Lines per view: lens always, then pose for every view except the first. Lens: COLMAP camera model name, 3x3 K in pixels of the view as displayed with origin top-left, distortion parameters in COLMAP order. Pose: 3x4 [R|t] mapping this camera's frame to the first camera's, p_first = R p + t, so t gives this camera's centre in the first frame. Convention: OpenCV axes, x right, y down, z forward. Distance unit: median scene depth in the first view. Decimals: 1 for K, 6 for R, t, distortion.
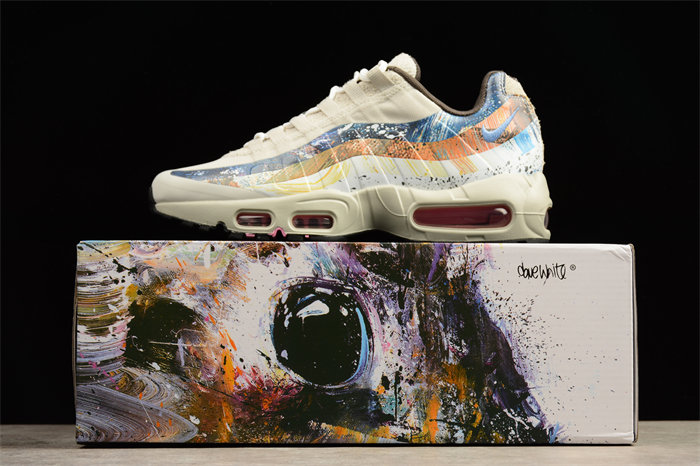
lens RADIAL K [[1456.3, 0, 349.9], [0, 1456.3, 233.3], [0, 0, 1]] dist [0.029566, 0.000000]
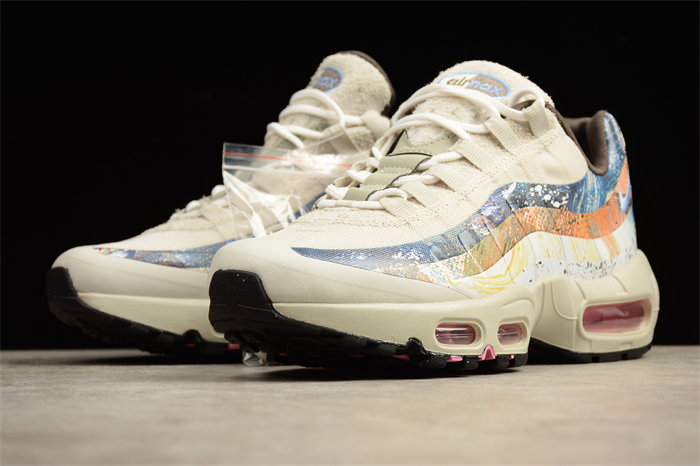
lens RADIAL K [[1855.5, 0, 348.7], [0, 1855.5, 233.7], [0, 0, 1]] dist [-0.078776, 0.000000]
pose [[0.651041, 0.002164, 0.759039, -0.709137], [-0.047077, 0.998186, 0.037533, -0.080951], [-0.757581, -0.060168, 0.649962, 0.498421]]
